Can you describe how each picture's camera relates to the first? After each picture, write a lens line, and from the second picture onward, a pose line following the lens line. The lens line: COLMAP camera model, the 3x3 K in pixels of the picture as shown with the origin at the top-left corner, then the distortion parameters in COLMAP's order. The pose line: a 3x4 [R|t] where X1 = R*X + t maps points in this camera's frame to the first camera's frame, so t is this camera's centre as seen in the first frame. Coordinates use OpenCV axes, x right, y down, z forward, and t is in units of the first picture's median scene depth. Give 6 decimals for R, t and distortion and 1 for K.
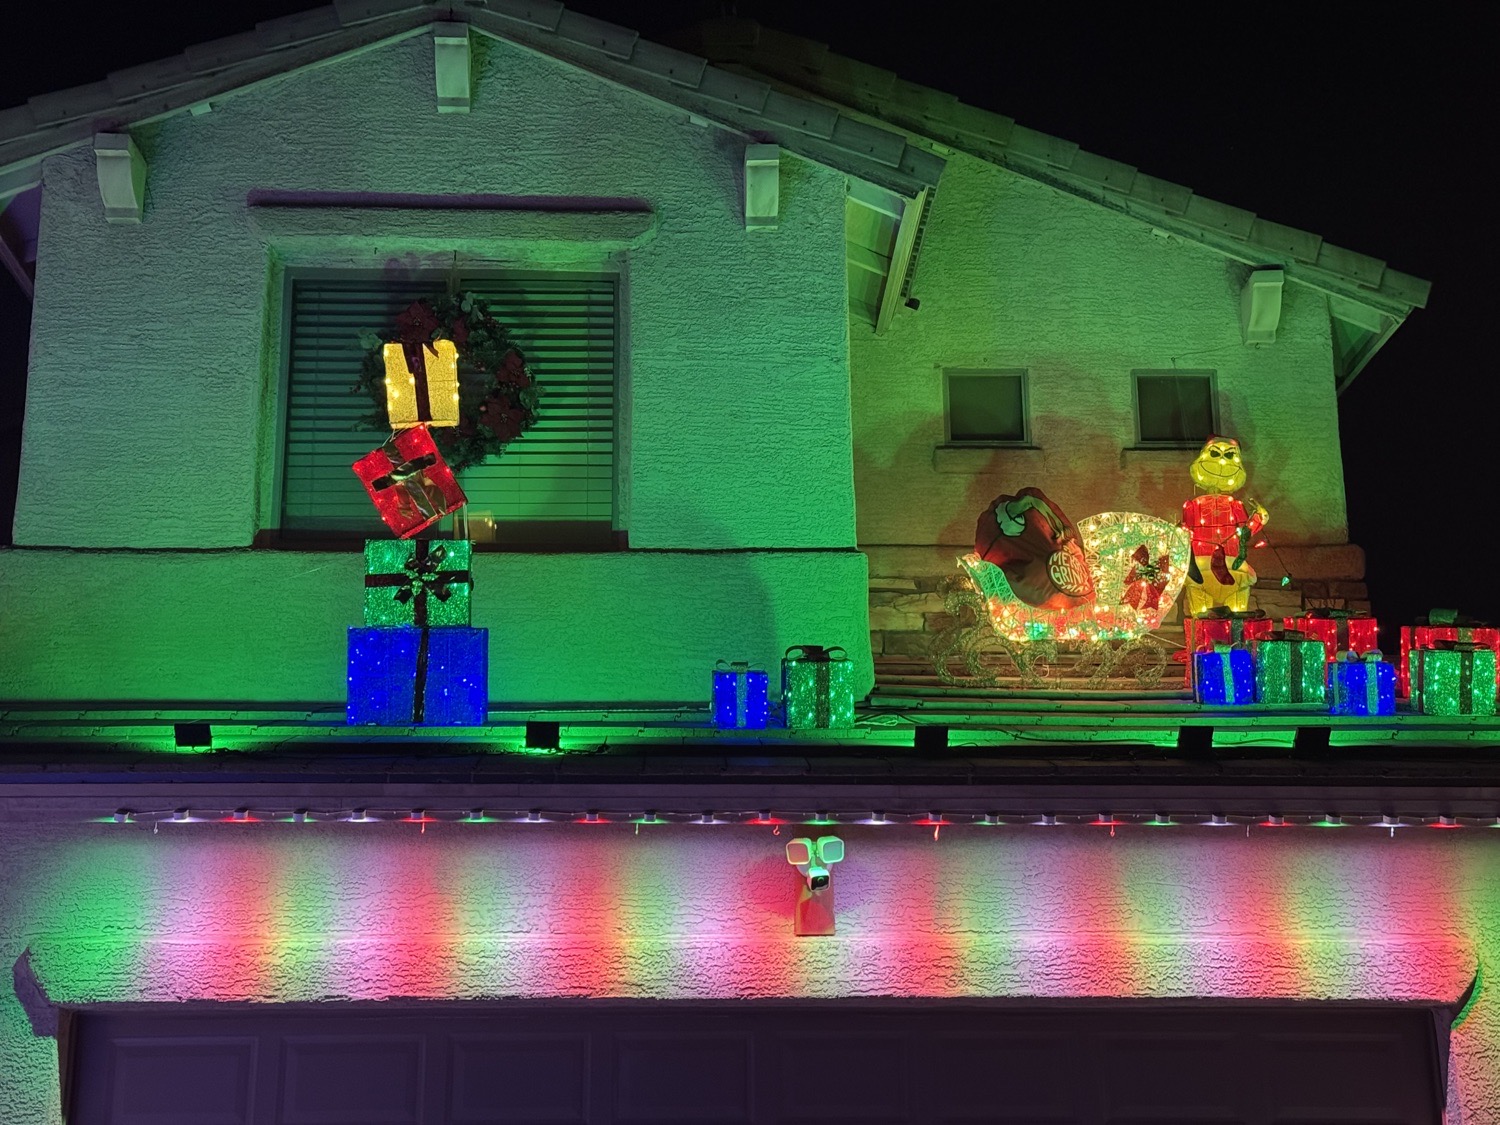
lens RADIAL K [[2103.0, 0, 753.0], [0, 2103.0, 583.2], [0, 0, 1]] dist [0.156805, -0.088544]
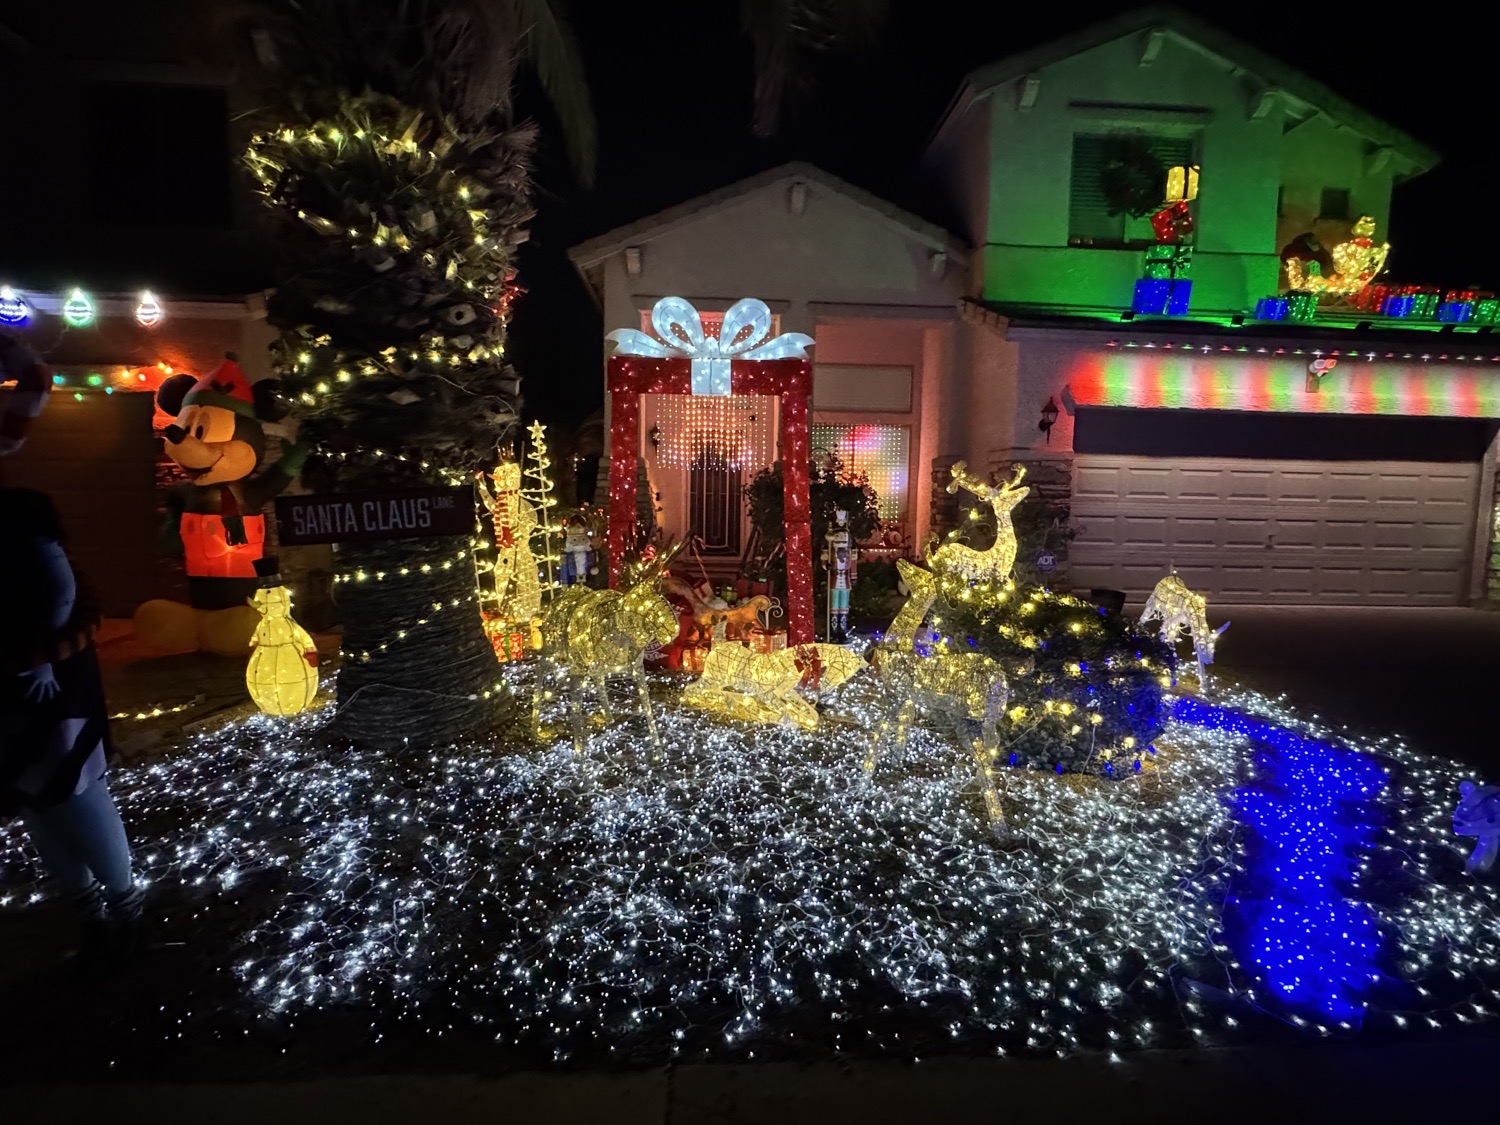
lens RADIAL K [[753.3, 0, 750.0], [0, 753.3, 562.5], [0, 0, 1]] dist [-0.004379, 0.000691]
pose [[0.999442, 0.026250, 0.020678, -0.663856], [-0.031997, 0.930186, 0.365691, 0.021526], [-0.009635, -0.366148, 0.930507, -0.068401]]
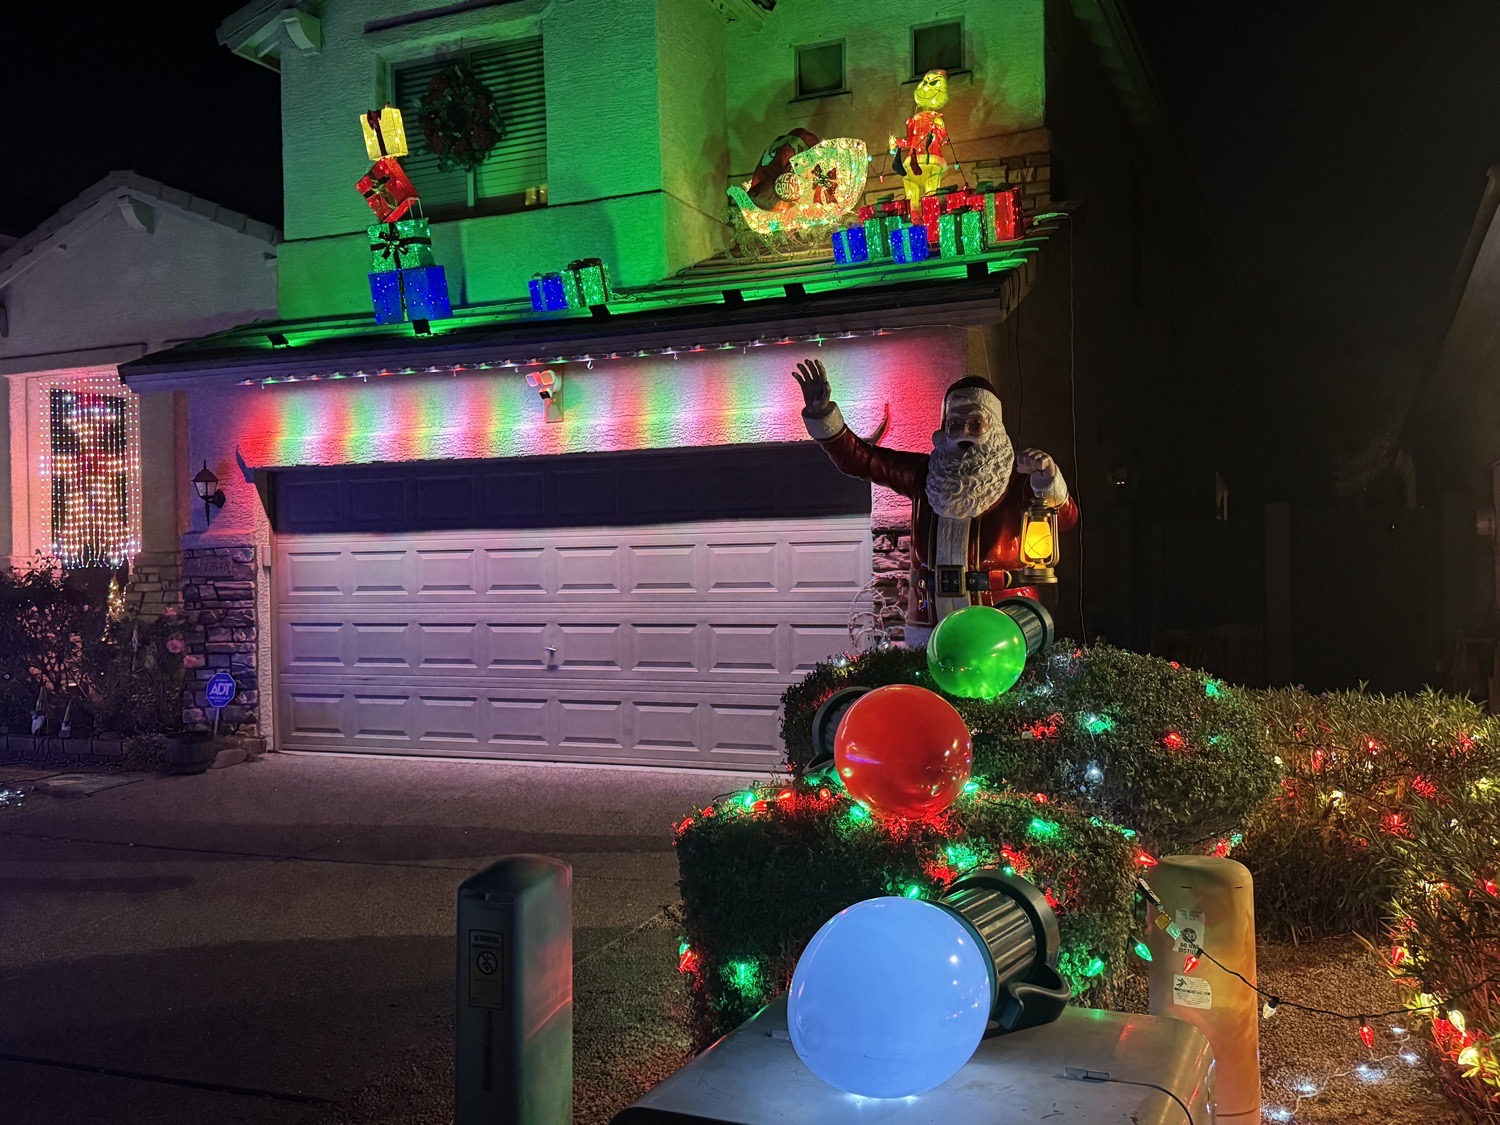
lens RADIAL K [[1348.2, 0, 750.0], [0, 1348.2, 562.5], [0, 0, 1]] dist [0.189388, -0.414419]
pose [[0.895890, -0.006394, -0.444230, 0.611295], [0.134138, 0.957126, 0.256743, -0.001370], [0.423543, -0.289602, 0.858337, -0.005697]]
